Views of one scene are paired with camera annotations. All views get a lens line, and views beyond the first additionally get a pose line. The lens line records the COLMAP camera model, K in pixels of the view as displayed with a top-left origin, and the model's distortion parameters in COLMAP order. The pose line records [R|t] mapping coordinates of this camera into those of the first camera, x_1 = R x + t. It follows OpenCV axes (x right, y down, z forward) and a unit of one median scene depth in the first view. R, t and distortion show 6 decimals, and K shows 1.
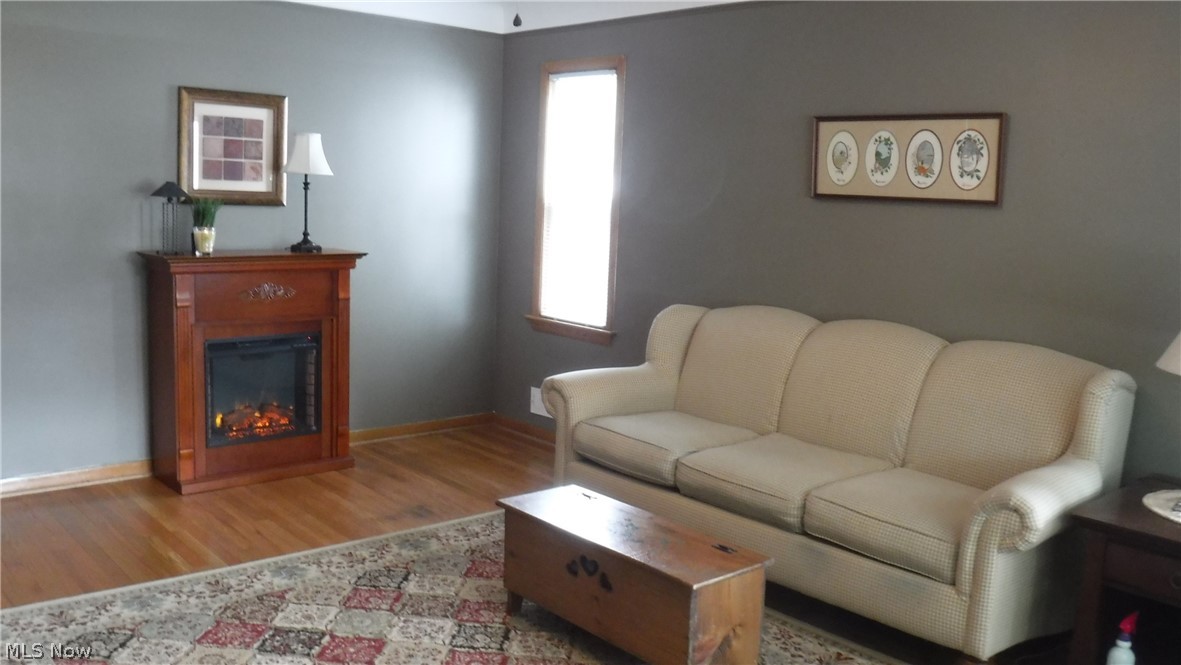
lens RADIAL K [[1020.7, 0, 589.1], [0, 1020.7, 331.7], [0, 0, 1]] dist [-0.080991, -0.002221]
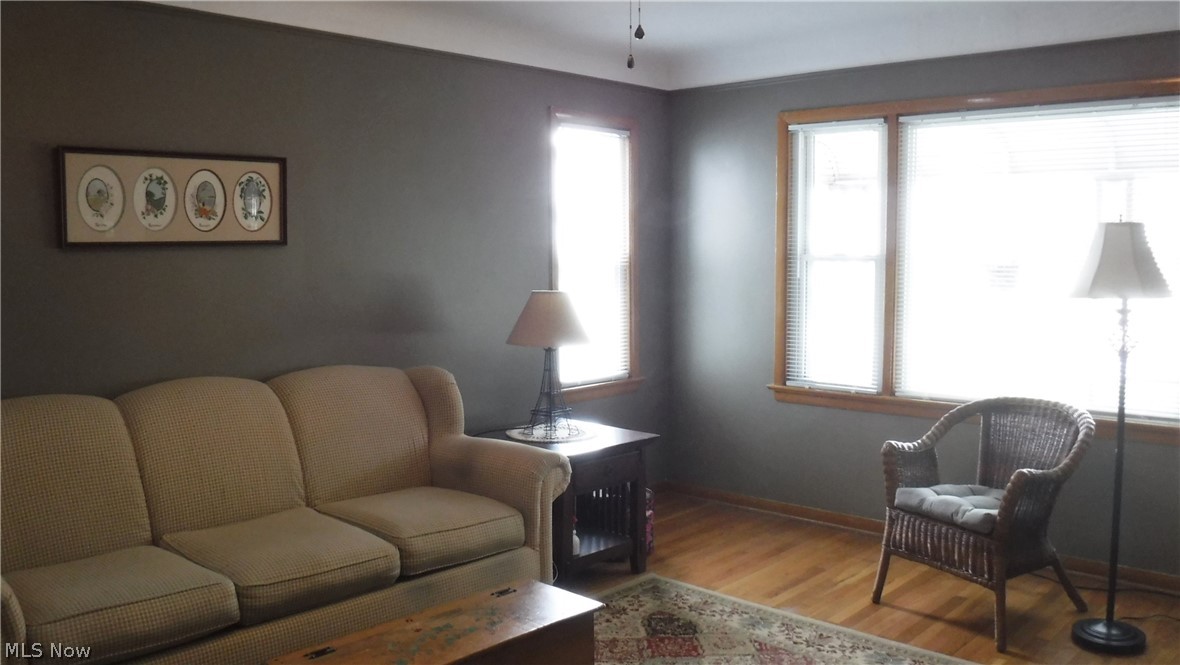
lens RADIAL K [[1019.8, 0, 588.3], [0, 1019.8, 331.5], [0, 0, 1]] dist [-0.080991, -0.002221]
pose [[-0.096064, -0.124542, 0.987553, -0.649849], [0.140211, 0.980556, 0.137299, -0.129617], [-0.985451, 0.151655, -0.076734, 0.736486]]
